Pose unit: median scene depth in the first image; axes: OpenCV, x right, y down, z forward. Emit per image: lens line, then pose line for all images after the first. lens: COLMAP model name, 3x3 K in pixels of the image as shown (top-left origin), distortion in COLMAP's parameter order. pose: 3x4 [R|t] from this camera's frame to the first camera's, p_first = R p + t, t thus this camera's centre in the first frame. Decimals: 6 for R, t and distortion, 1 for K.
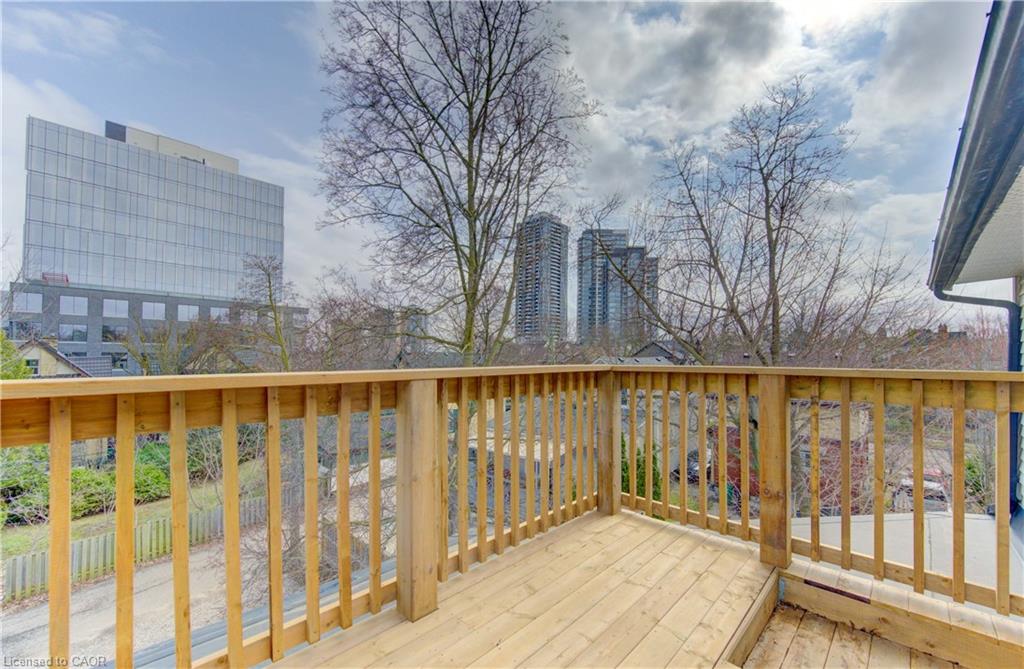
lens RADIAL K [[405.0, 0, 538.2], [0, 405.0, 354.4], [0, 0, 1]] dist [-0.001360, -0.000278]
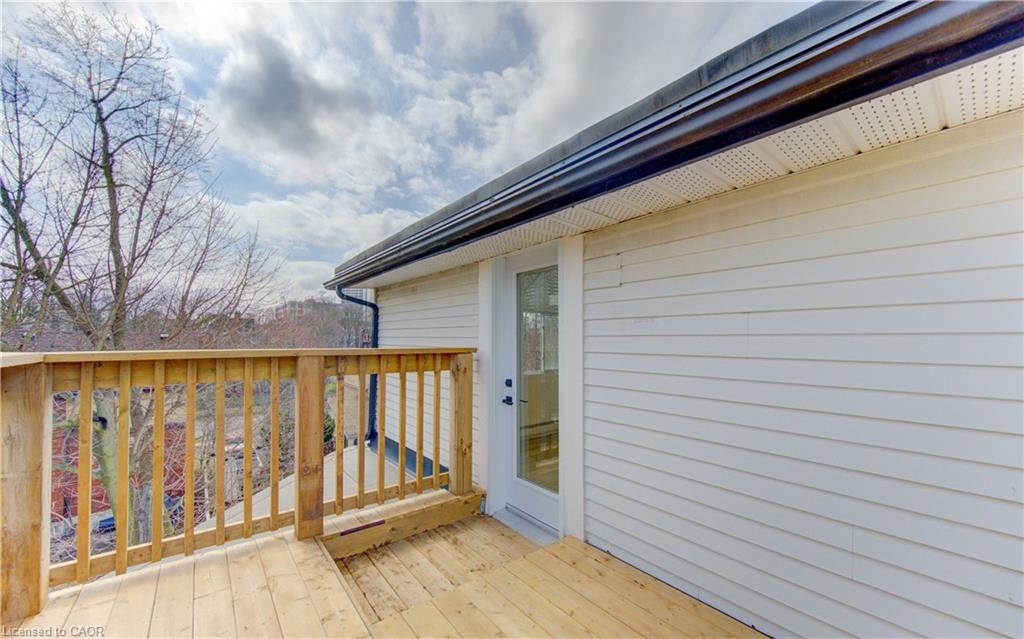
lens RADIAL K [[398.3, 0, 513.5], [0, 398.3, 328.6], [0, 0, 1]] dist [-0.002847, -0.000111]
pose [[0.153624, 0.024538, 0.987825, -0.338521], [-0.009026, 0.999685, -0.023428, -0.001861], [-0.988088, -0.005317, 0.153797, 0.291601]]
